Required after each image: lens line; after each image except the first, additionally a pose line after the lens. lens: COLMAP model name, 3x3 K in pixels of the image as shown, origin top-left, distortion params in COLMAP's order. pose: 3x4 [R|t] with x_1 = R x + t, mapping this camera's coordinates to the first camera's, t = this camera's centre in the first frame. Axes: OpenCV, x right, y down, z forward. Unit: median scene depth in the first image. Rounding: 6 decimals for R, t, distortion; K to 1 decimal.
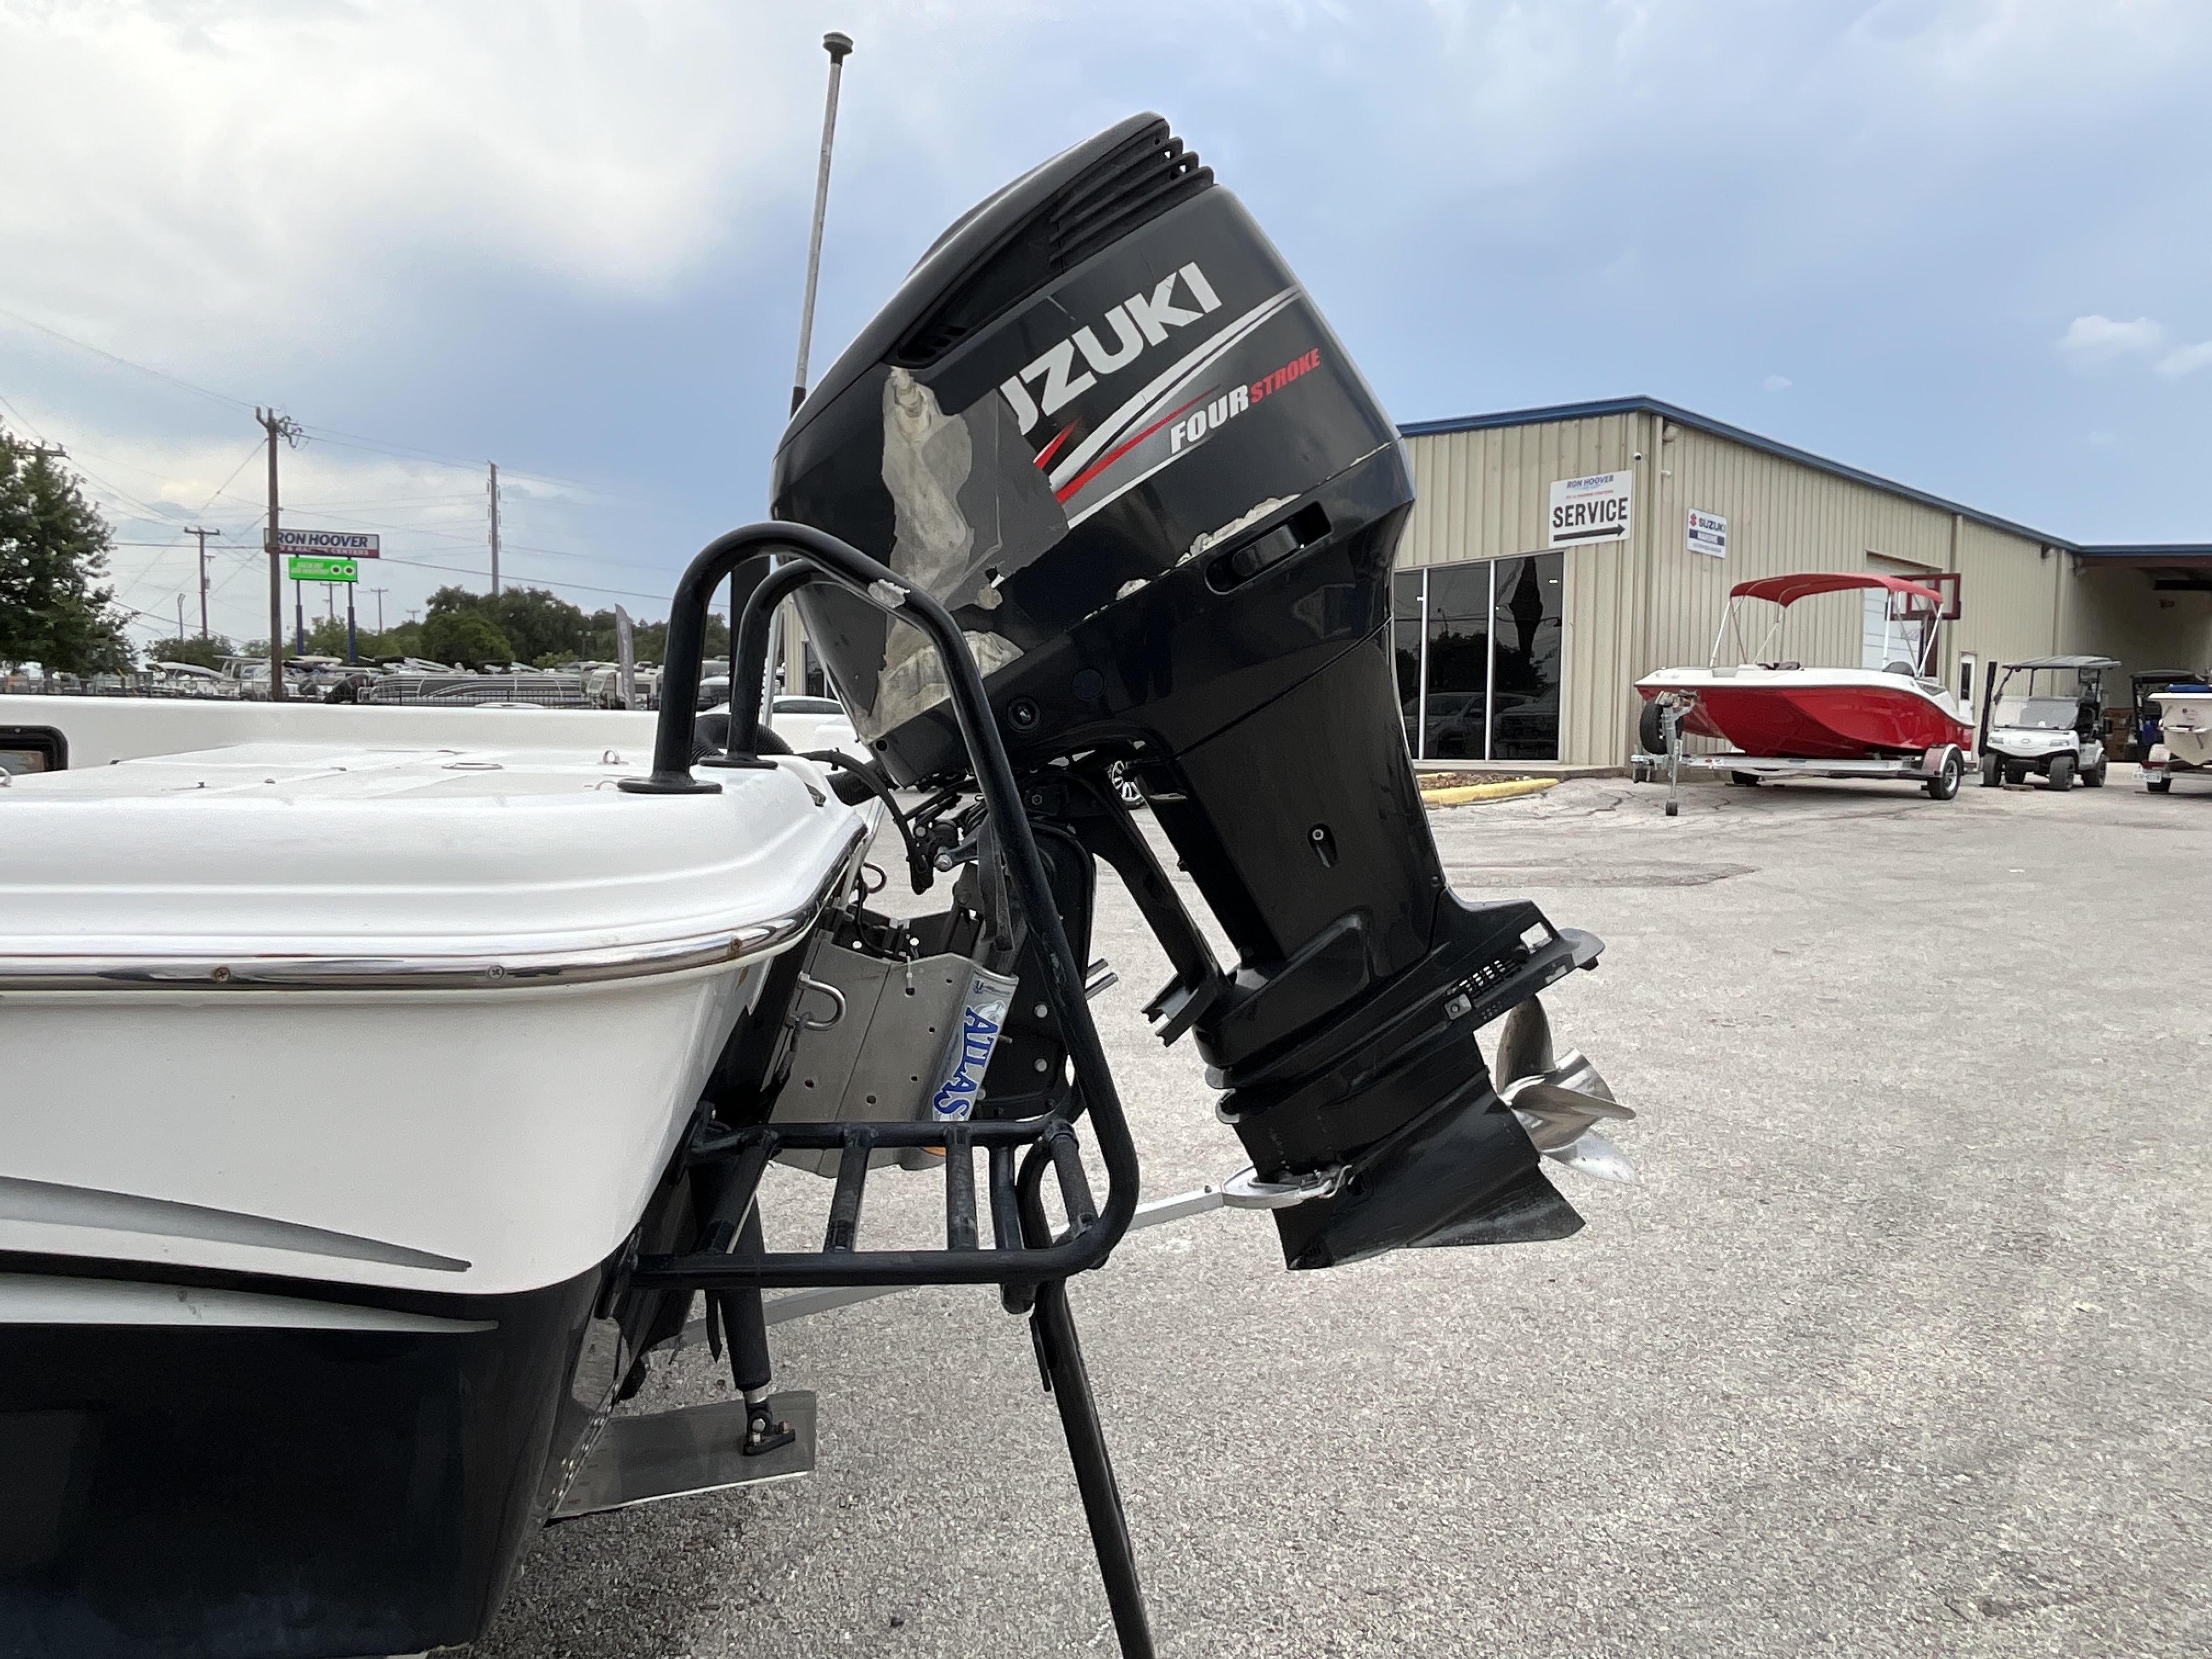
lens RADIAL K [[1325.0, 0, 1111.2], [0, 1325.0, 832.2], [0, 0, 1]] dist [-0.020104, 0.013258]
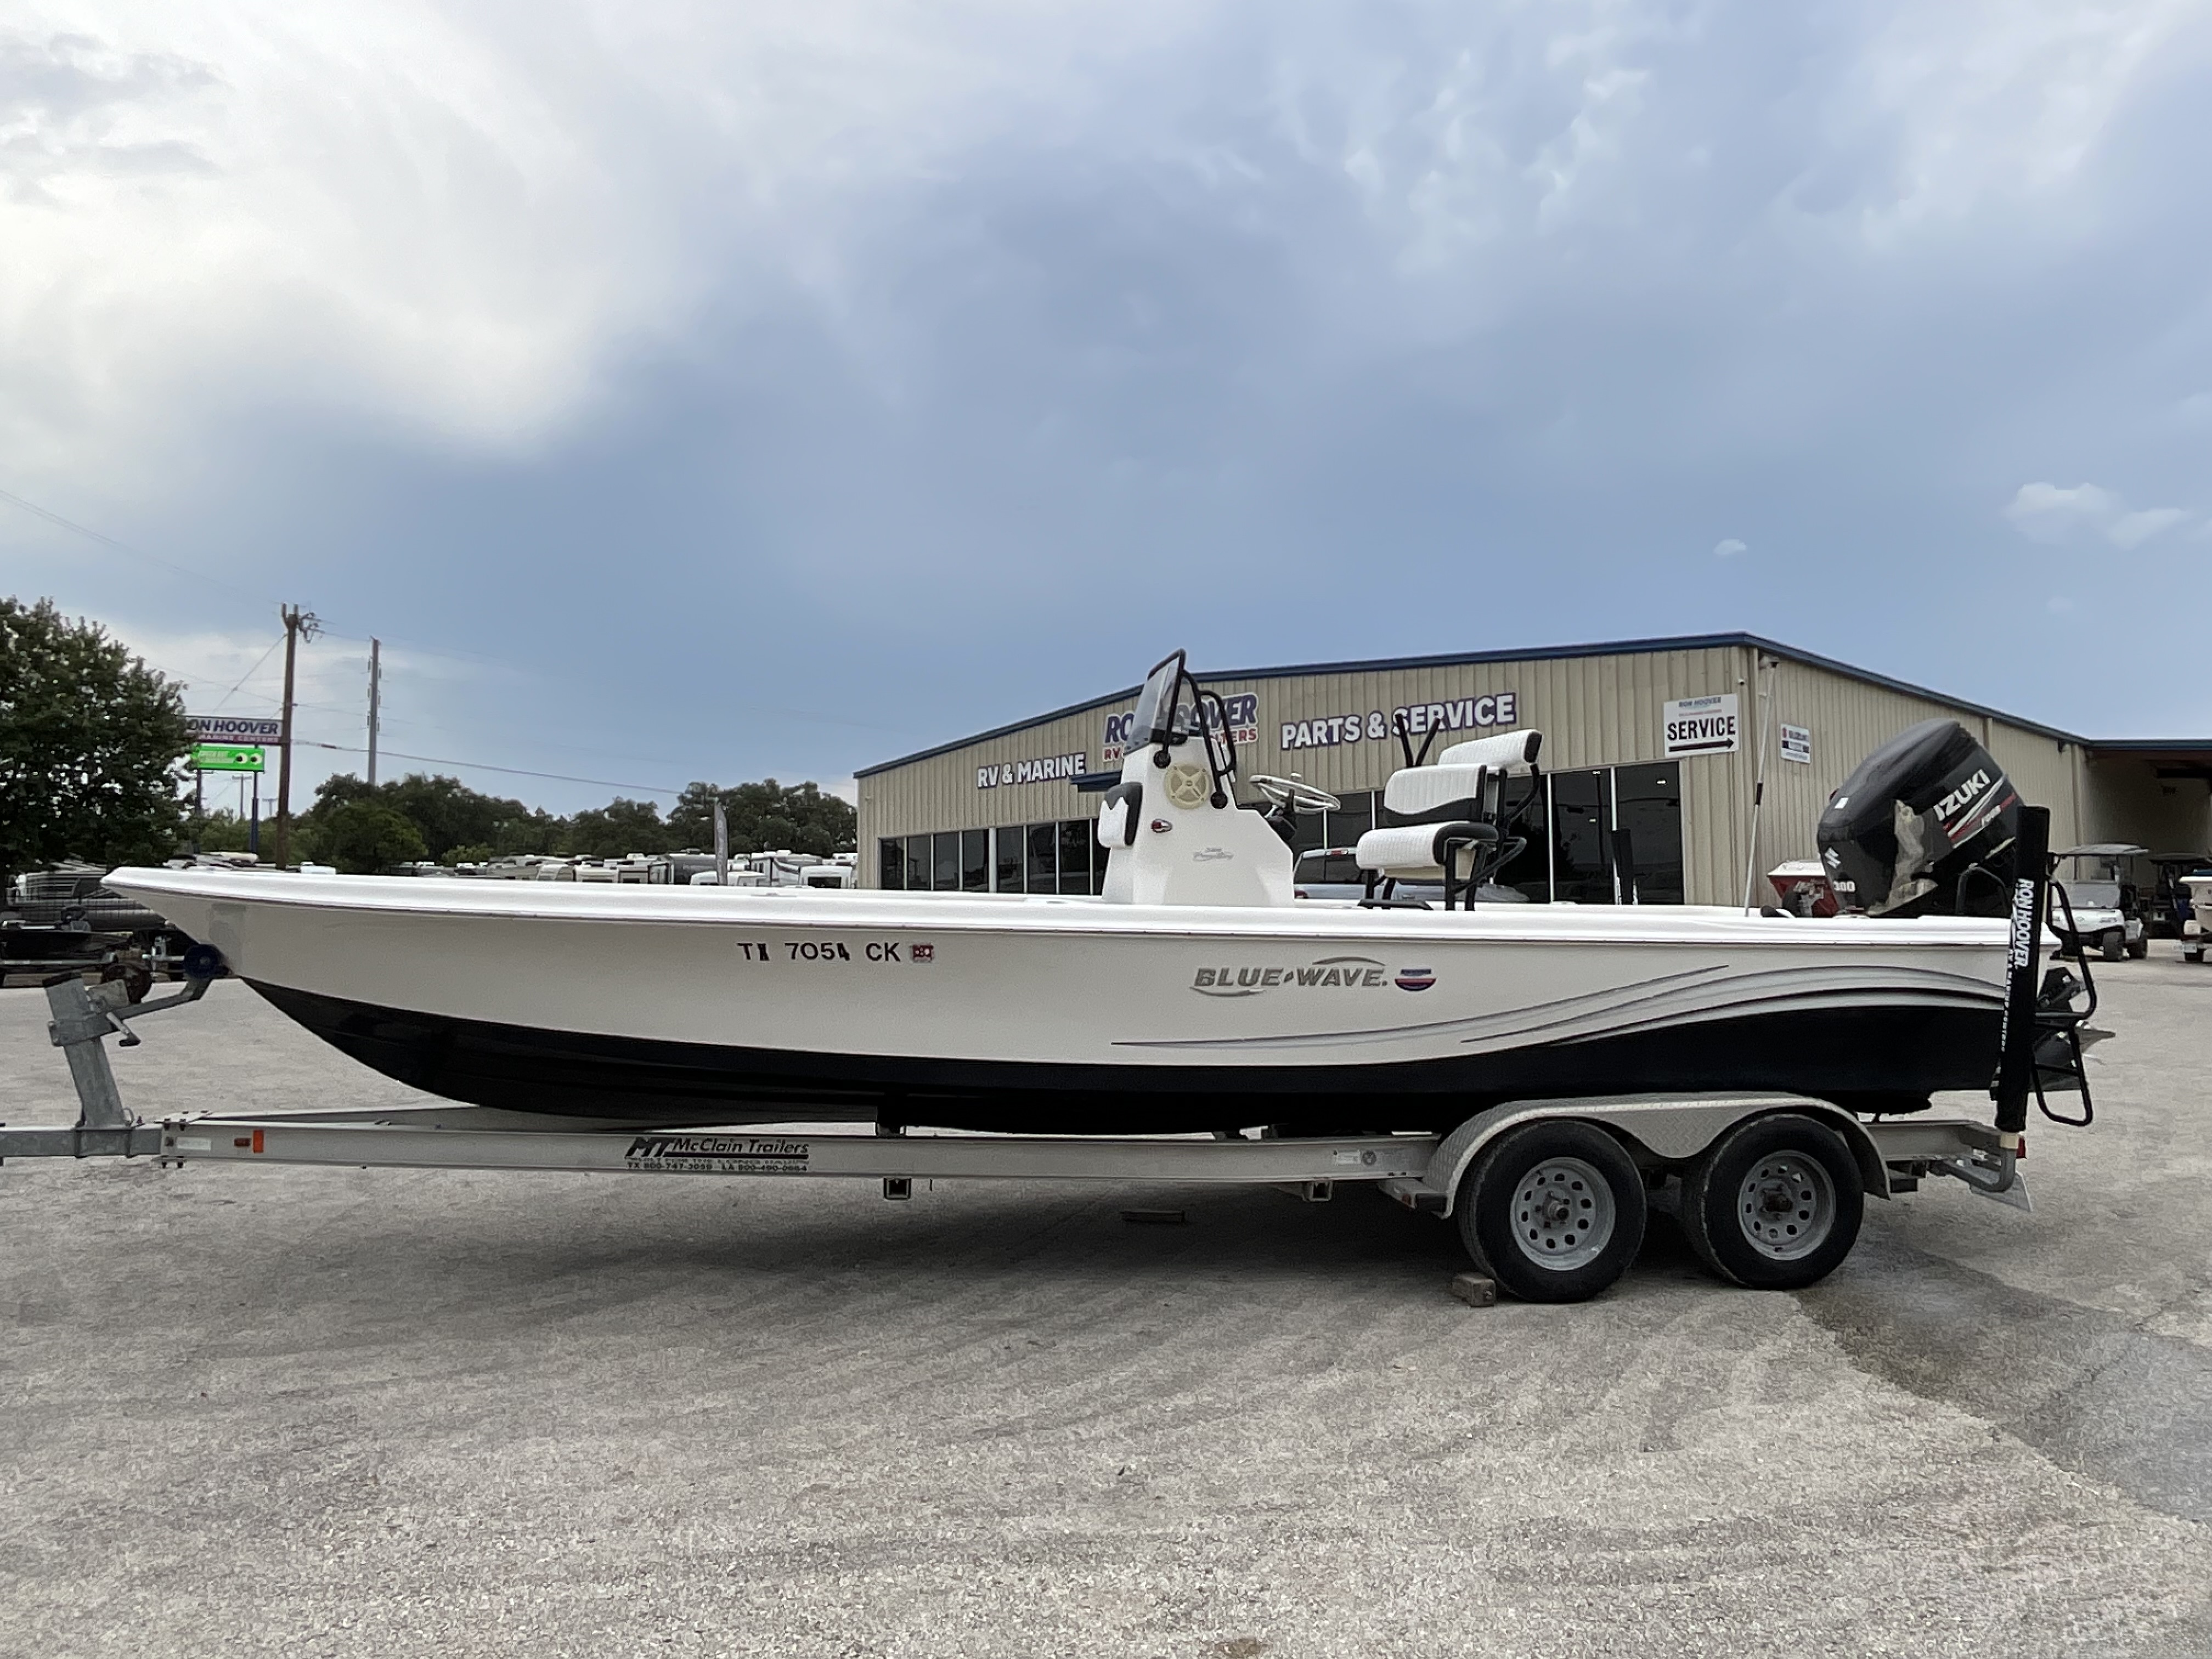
lens RADIAL K [[1497.5, 0, 1102.4], [0, 1497.5, 826.8], [0, 0, 1]] dist [-0.010920, -0.009643]
pose [[0.998422, -0.008566, 0.055492, -0.234098], [0.016337, 0.989856, -0.141133, 0.020817], [-0.053720, 0.141817, 0.988434, -0.256093]]
